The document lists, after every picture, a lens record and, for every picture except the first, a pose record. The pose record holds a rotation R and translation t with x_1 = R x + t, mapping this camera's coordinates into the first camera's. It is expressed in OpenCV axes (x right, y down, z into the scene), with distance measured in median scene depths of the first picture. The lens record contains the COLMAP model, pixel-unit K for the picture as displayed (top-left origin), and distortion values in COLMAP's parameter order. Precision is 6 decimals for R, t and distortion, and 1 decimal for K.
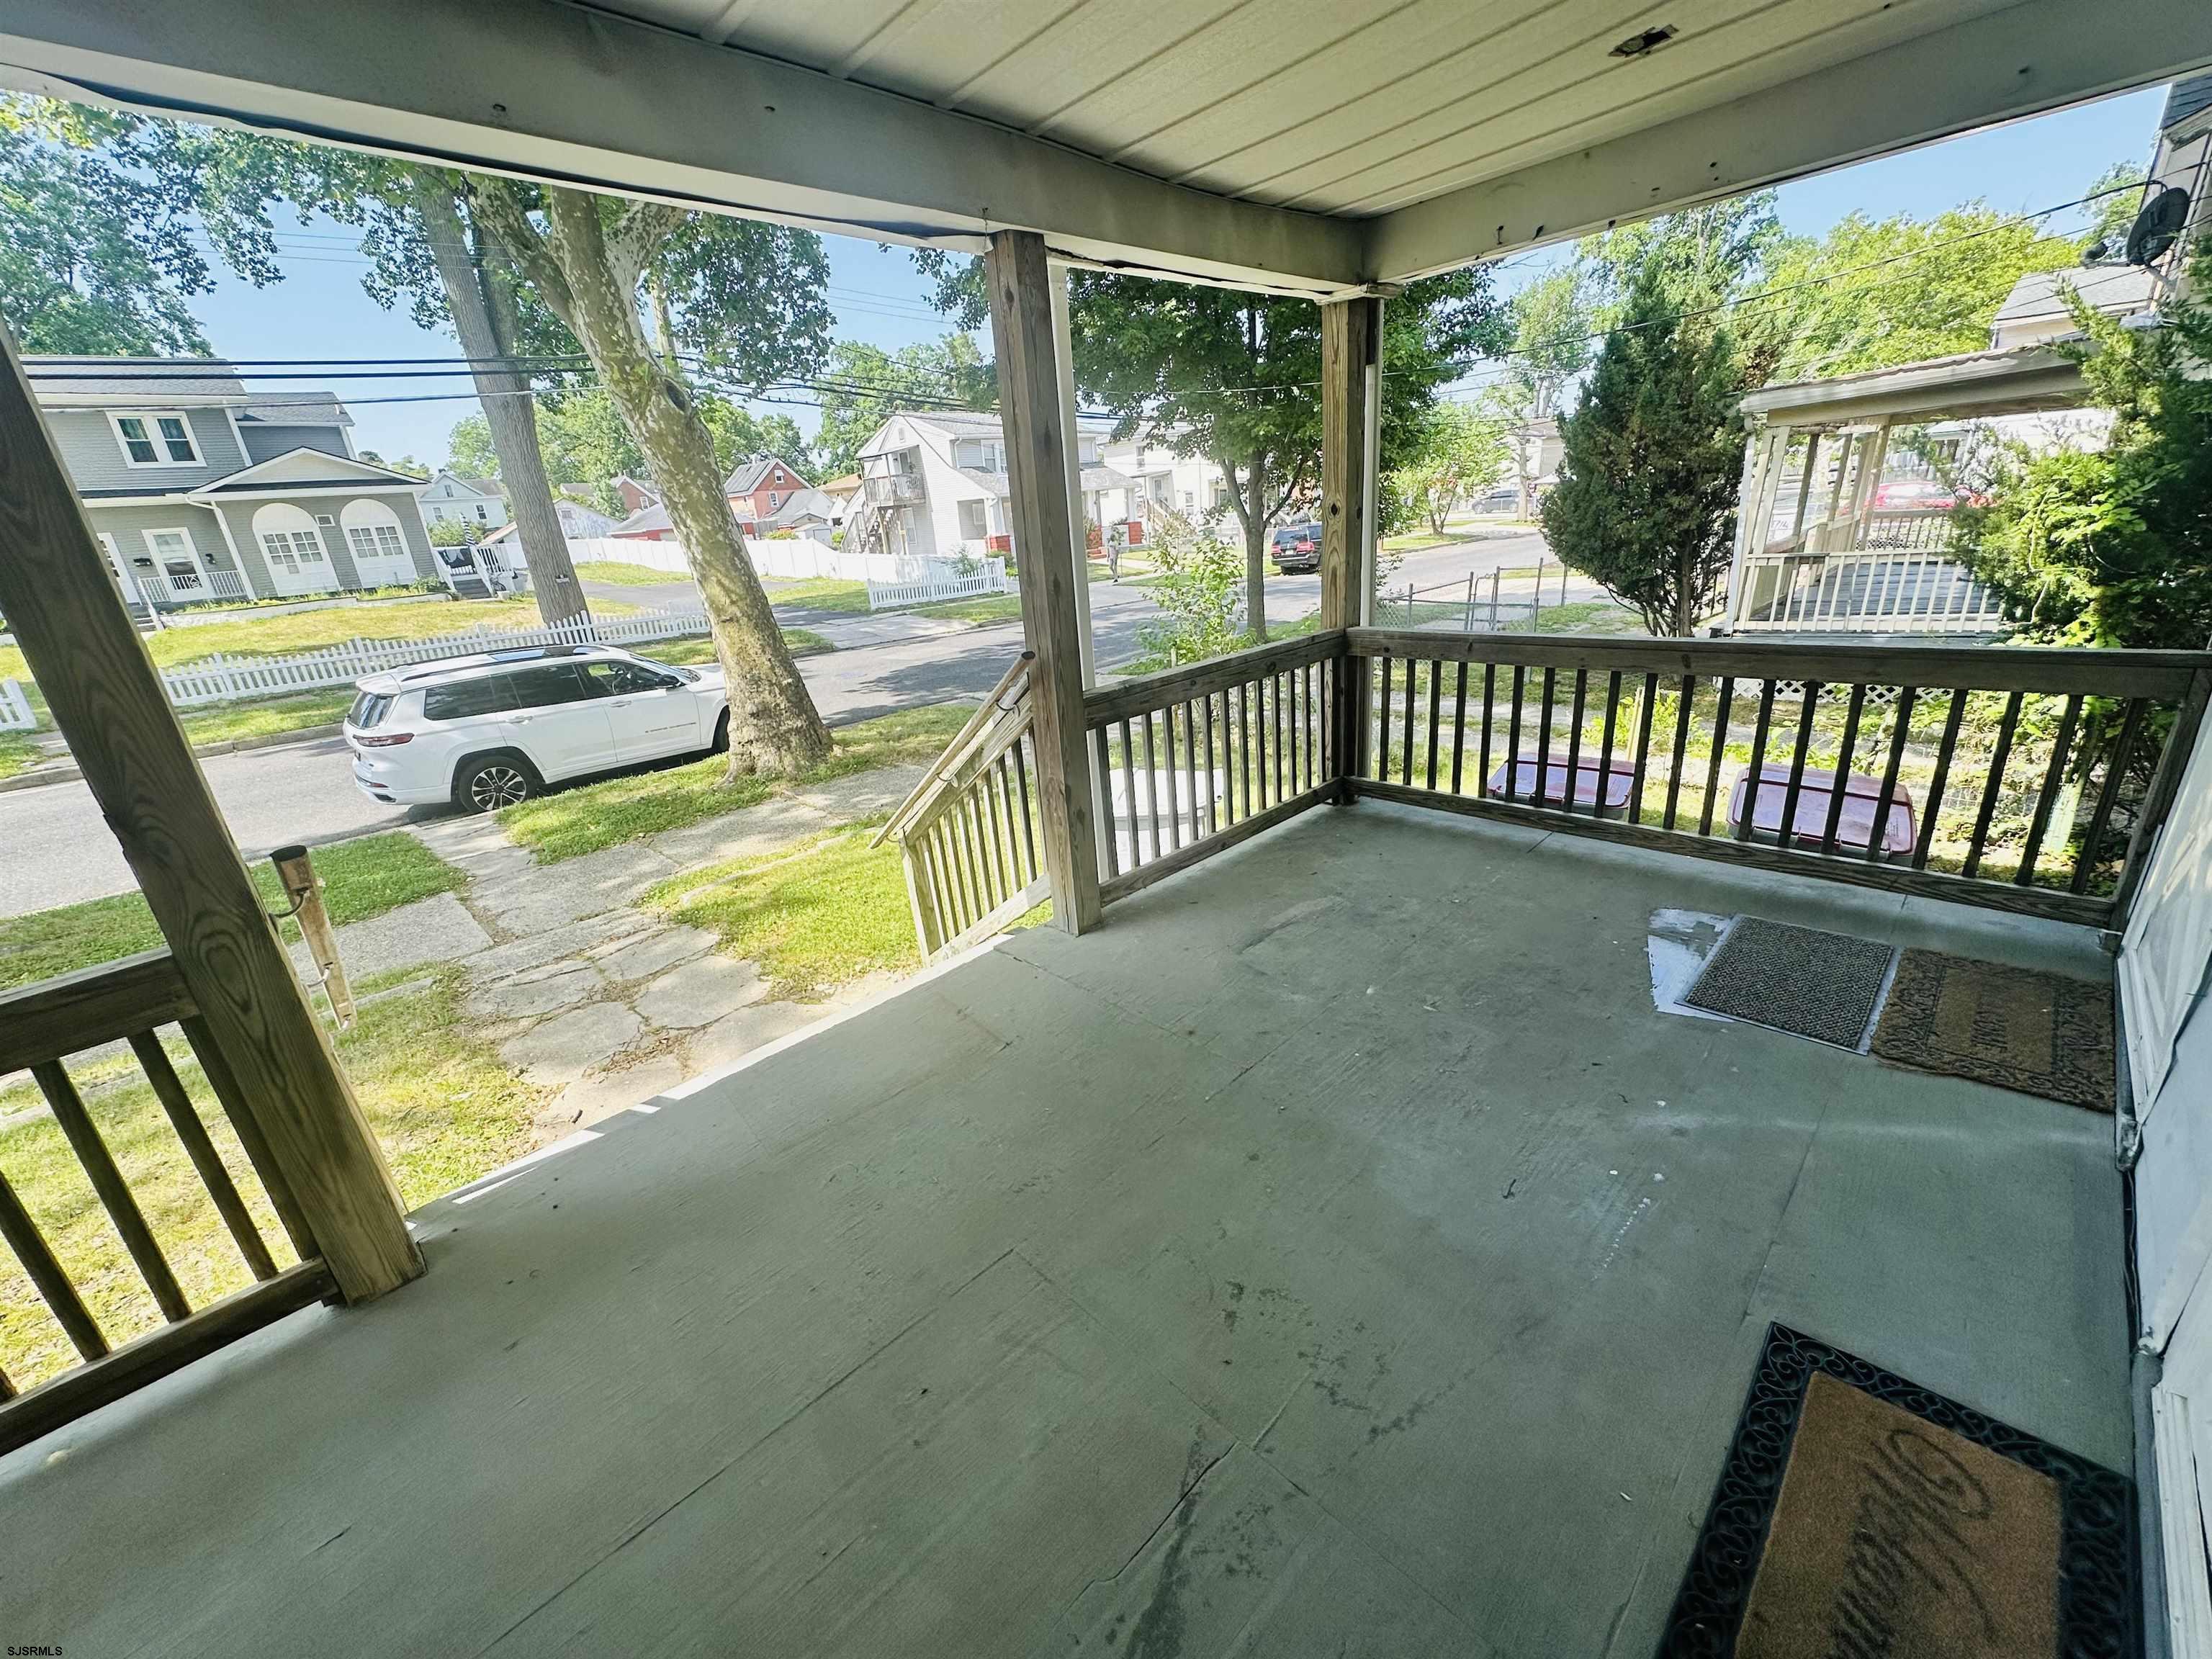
lens RADIAL K [[880.1, 0, 1107.7], [0, 880.1, 830.9], [0, 0, 1]] dist [-0.000512, 0.000336]
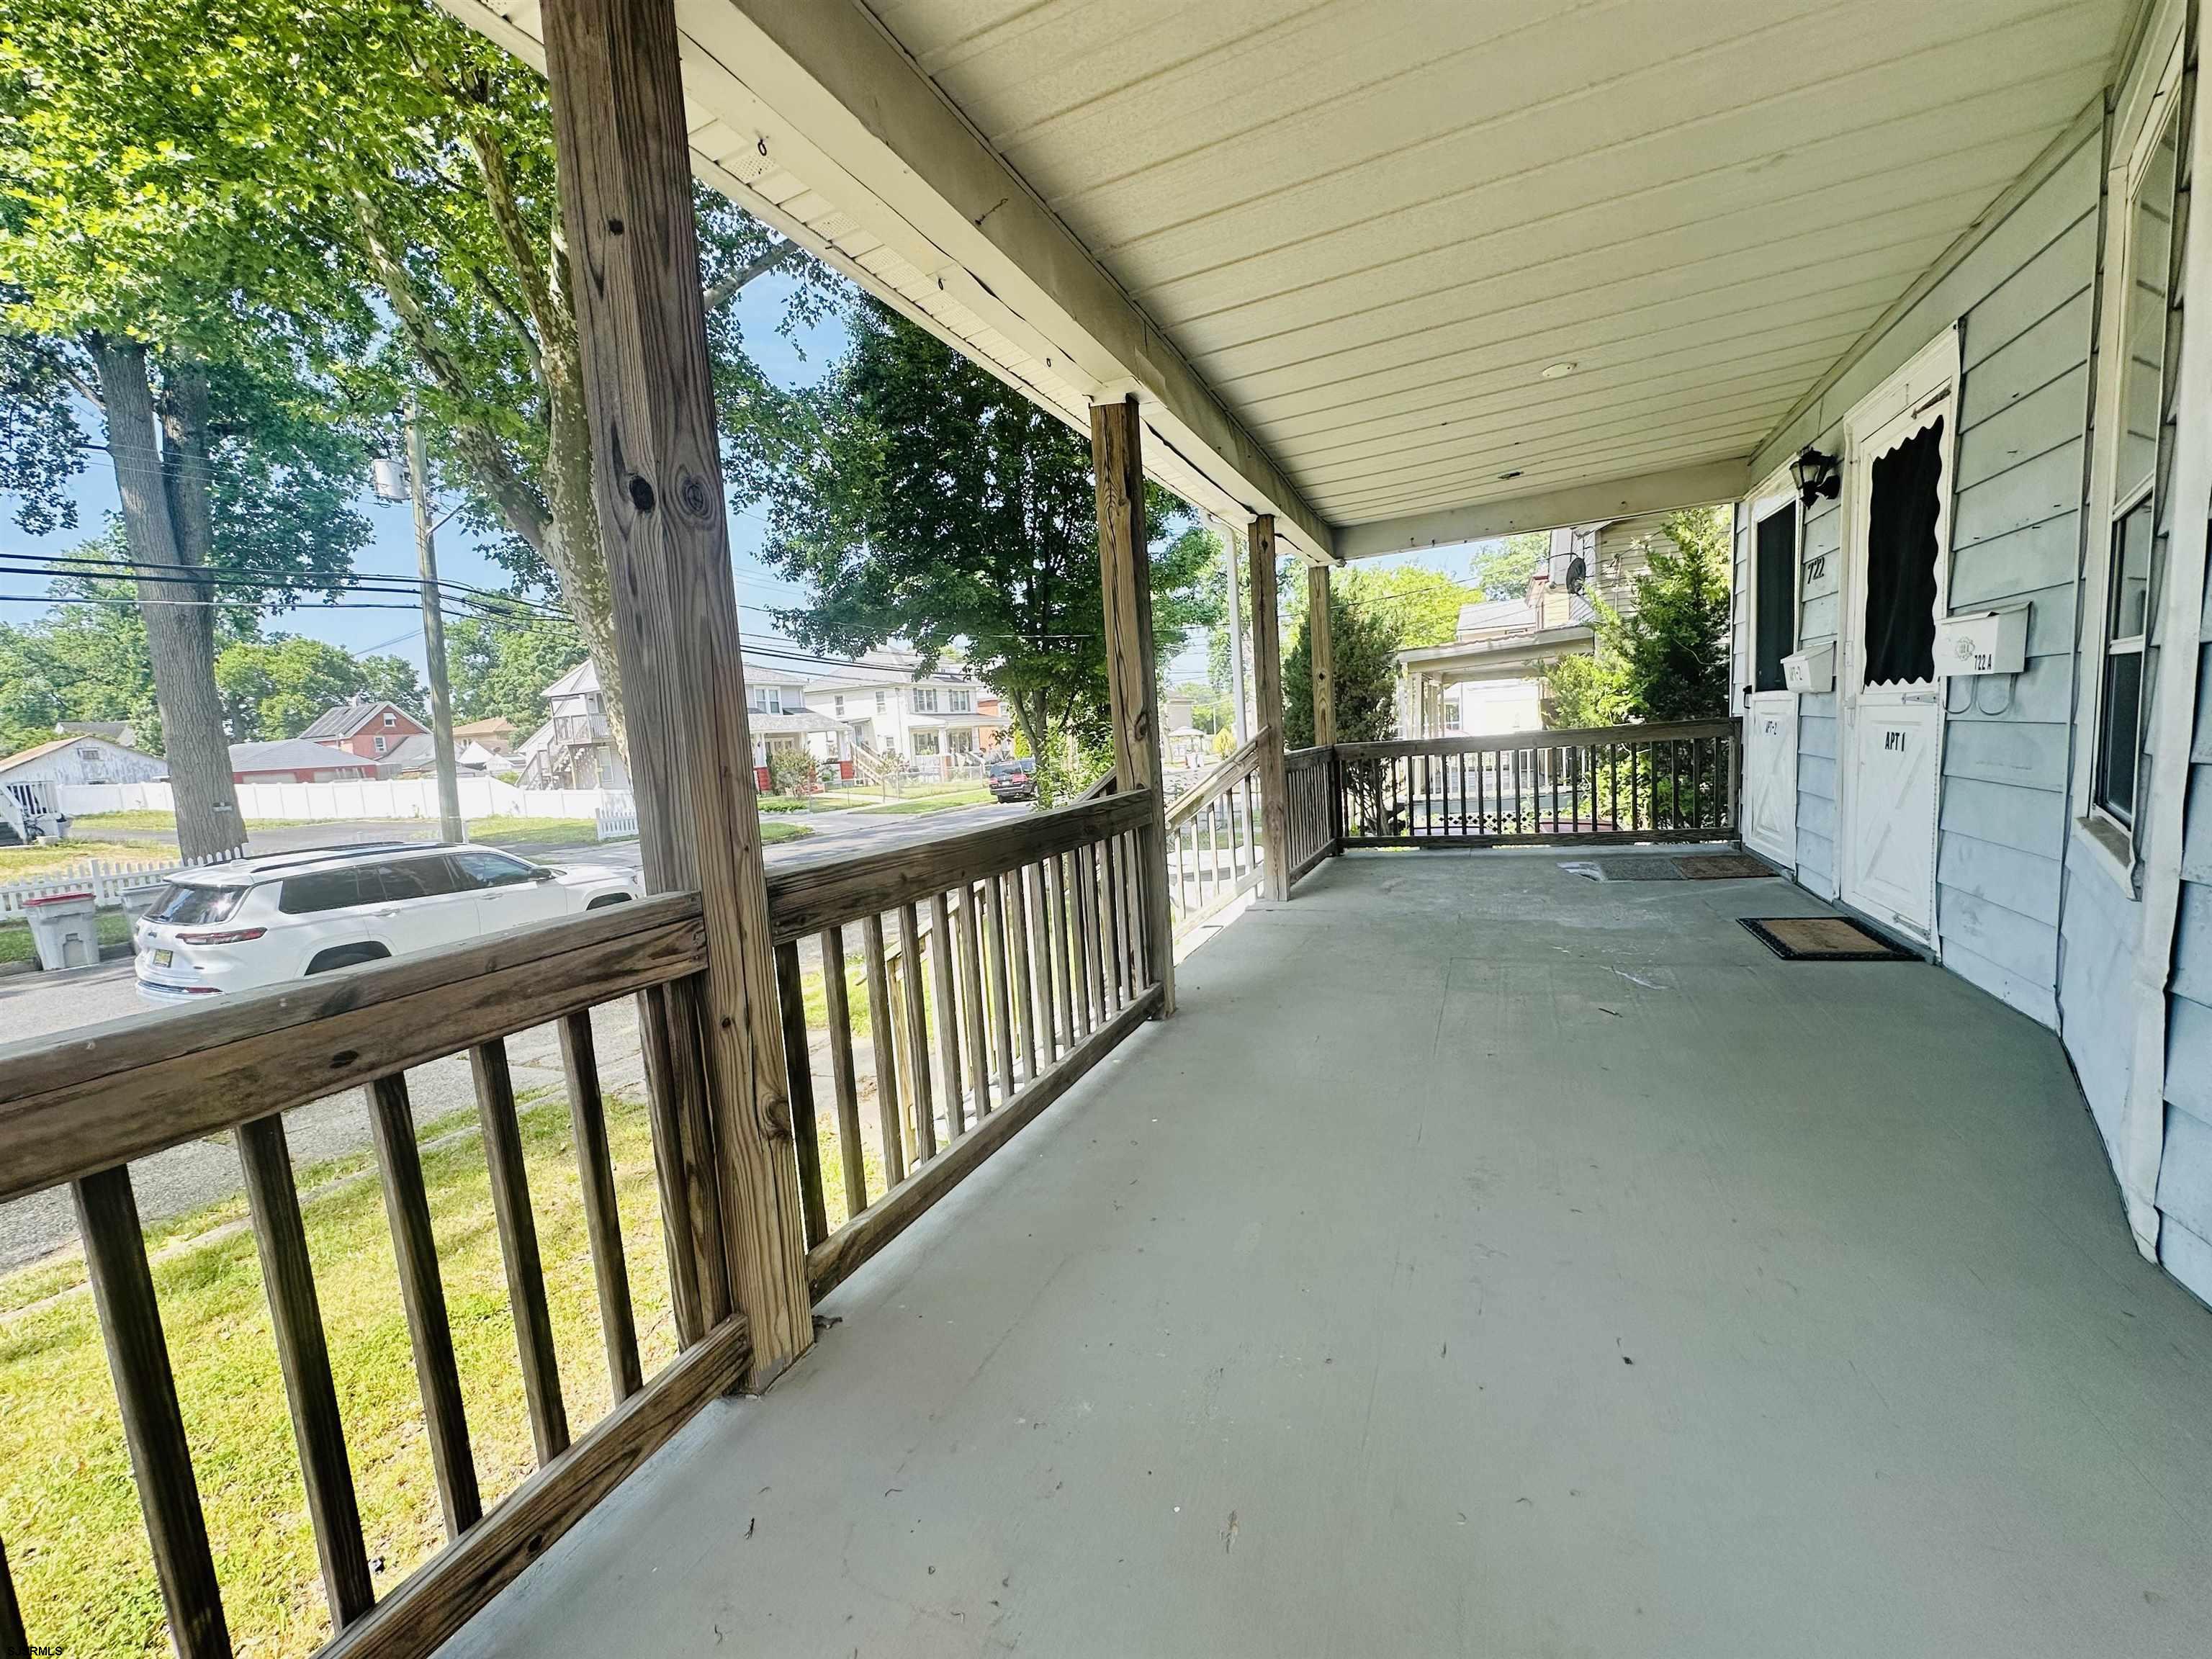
lens RADIAL K [[880.1, 0, 1105.9], [0, 880.1, 828.4], [0, 0, 1]] dist [-0.000512, 0.000336]
pose [[0.930084, -0.026169, 0.366413, -0.127371], [0.124871, 0.960585, -0.248361, 0.047981], [-0.345471, 0.276751, 0.896693, -0.049471]]
